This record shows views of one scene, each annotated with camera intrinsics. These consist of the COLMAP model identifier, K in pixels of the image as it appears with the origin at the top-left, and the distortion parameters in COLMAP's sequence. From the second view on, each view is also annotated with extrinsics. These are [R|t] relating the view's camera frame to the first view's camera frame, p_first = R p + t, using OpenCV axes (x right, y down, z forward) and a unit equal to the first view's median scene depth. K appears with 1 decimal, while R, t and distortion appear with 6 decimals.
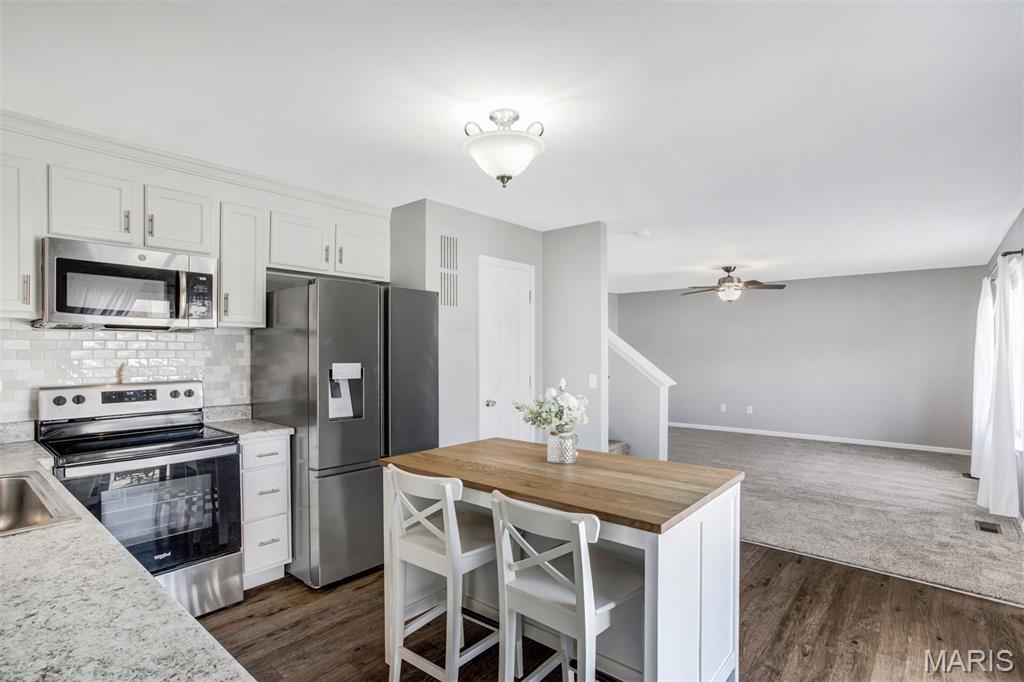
lens RADIAL K [[506.7, 0, 511.0], [0, 506.7, 328.8], [0, 0, 1]] dist [-0.031434, 0.020148]
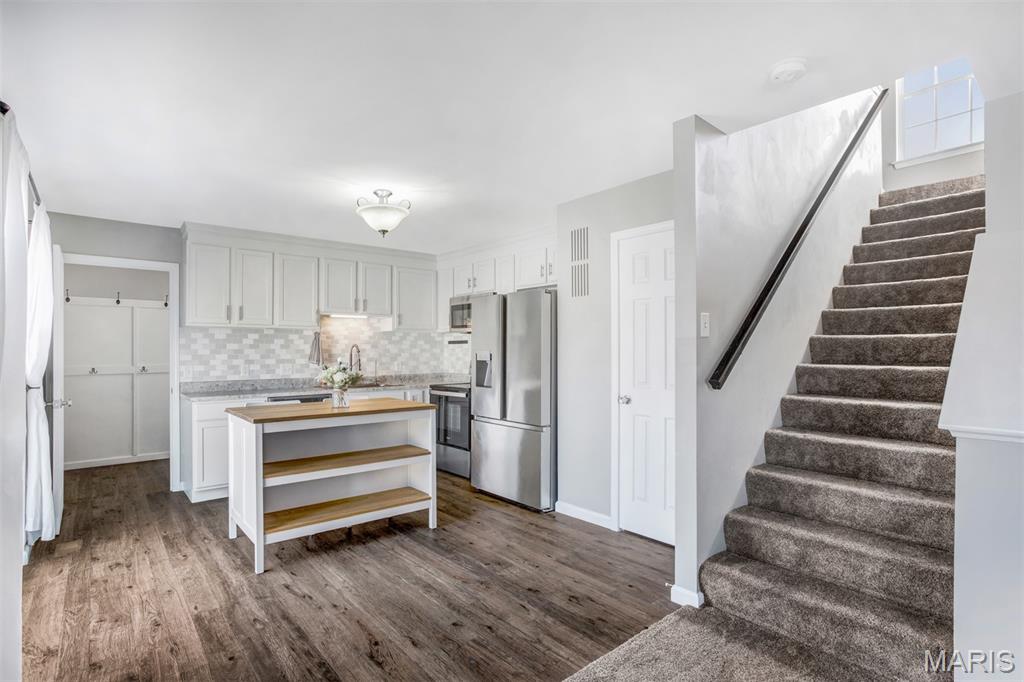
lens RADIAL K [[506.7, 0, 490.2], [0, 506.7, 350.2], [0, 0, 1]] dist [-0.031434, 0.020148]
pose [[-0.187804, 0.002378, -0.982204, 1.316133], [0.040279, 0.999175, -0.005283, 0.084799], [0.981380, -0.040554, -0.187744, 1.462670]]
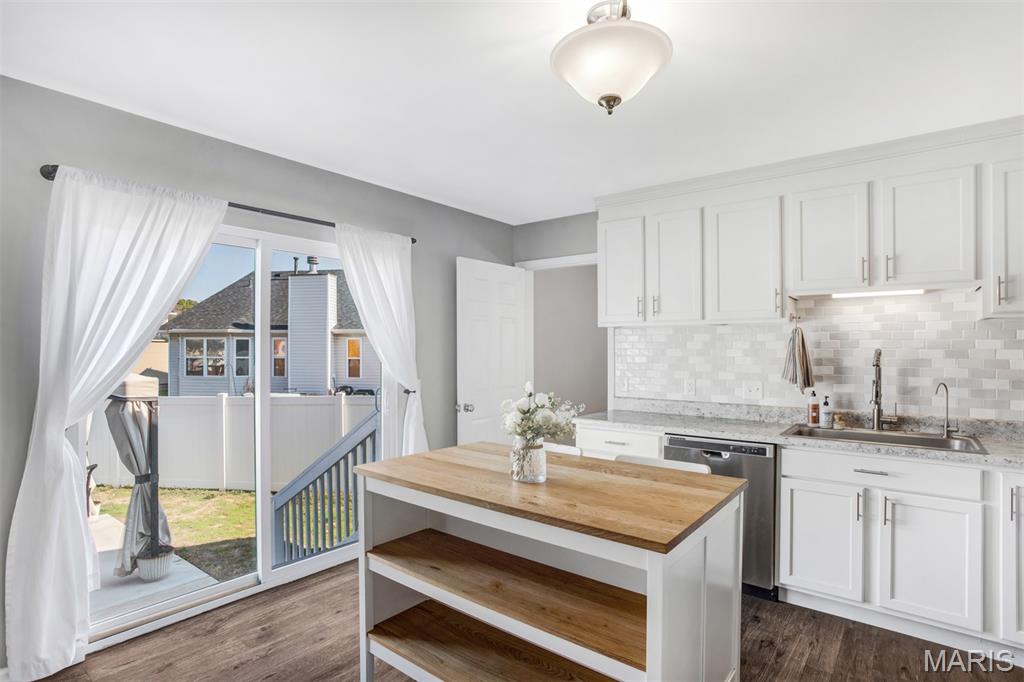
lens RADIAL K [[520.5, 0, 486.7], [0, 520.5, 343.7], [0, 0, 1]] dist [-0.022560, 0.009863]
pose [[-0.999949, 0.002941, -0.009707, 0.151097], [0.003350, 0.999097, -0.042348, 0.055388], [0.009574, -0.042378, -0.999056, 1.562131]]
